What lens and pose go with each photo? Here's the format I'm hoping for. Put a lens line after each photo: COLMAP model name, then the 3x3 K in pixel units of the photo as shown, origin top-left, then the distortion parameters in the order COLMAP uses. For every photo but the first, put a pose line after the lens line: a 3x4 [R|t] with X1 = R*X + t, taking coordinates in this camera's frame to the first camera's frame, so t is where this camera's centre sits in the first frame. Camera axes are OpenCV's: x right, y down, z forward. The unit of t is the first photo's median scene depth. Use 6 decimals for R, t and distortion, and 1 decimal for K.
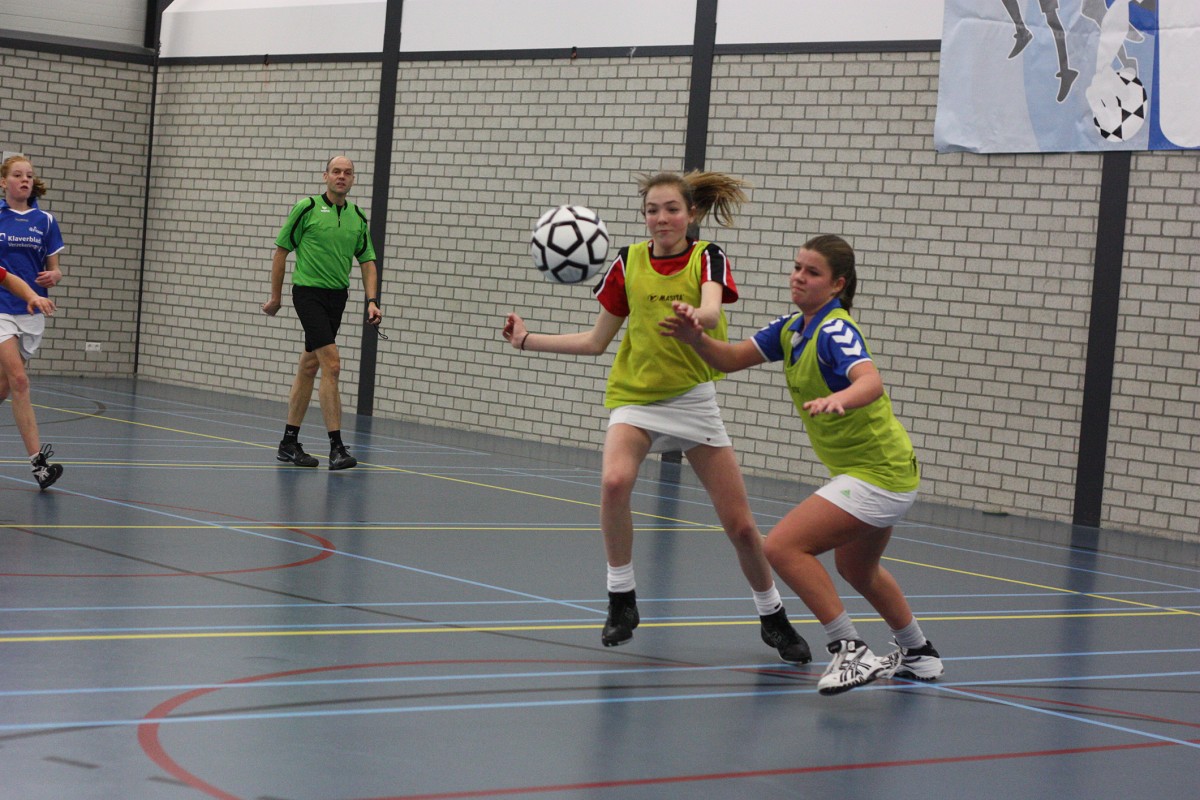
lens RADIAL K [[2810.9, 0, 600.0], [0, 2810.9, 400.0], [0, 0, 1]] dist [-0.079808, -0.314633]
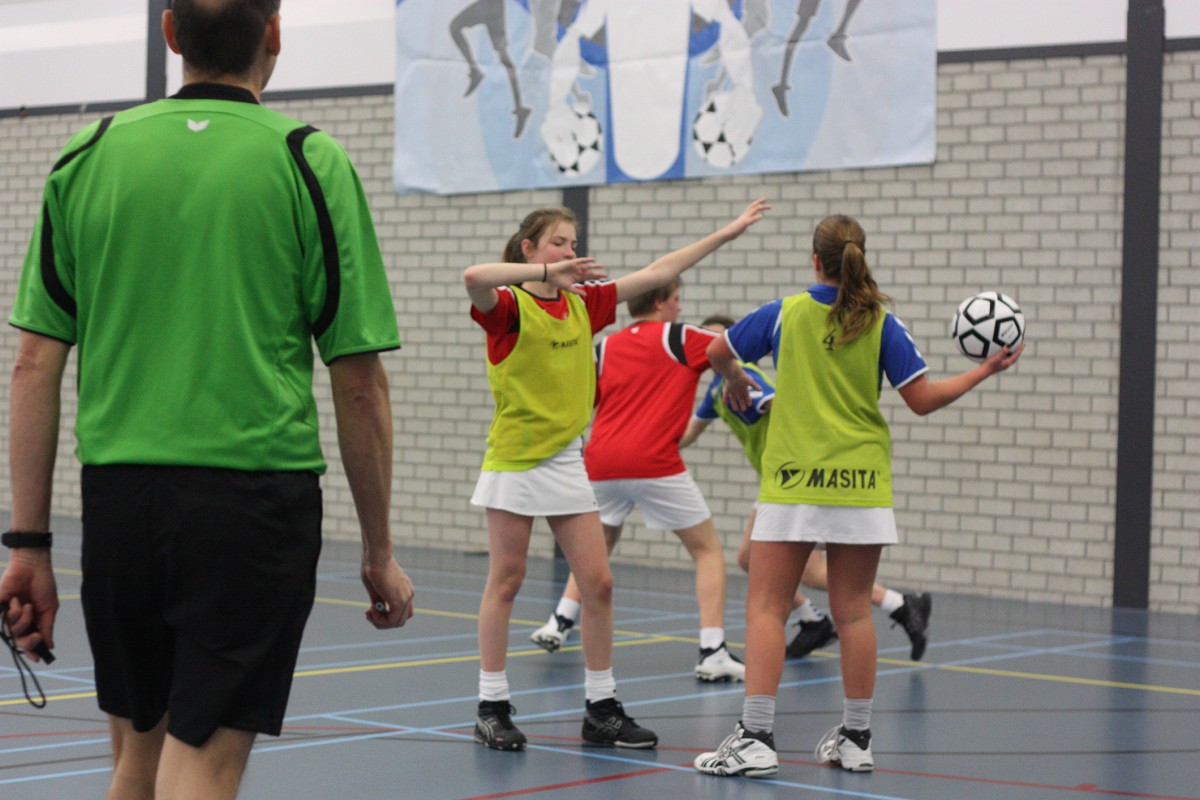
lens RADIAL K [[2831.3, 0, 571.8], [0, 2831.3, 397.6], [0, 0, 1]] dist [-0.087979, 0.144203]
pose [[0.982707, -0.057513, 0.176008, -0.244574], [0.060683, 0.998077, -0.012676, -0.032412], [-0.174940, 0.023137, 0.984307, 0.300133]]
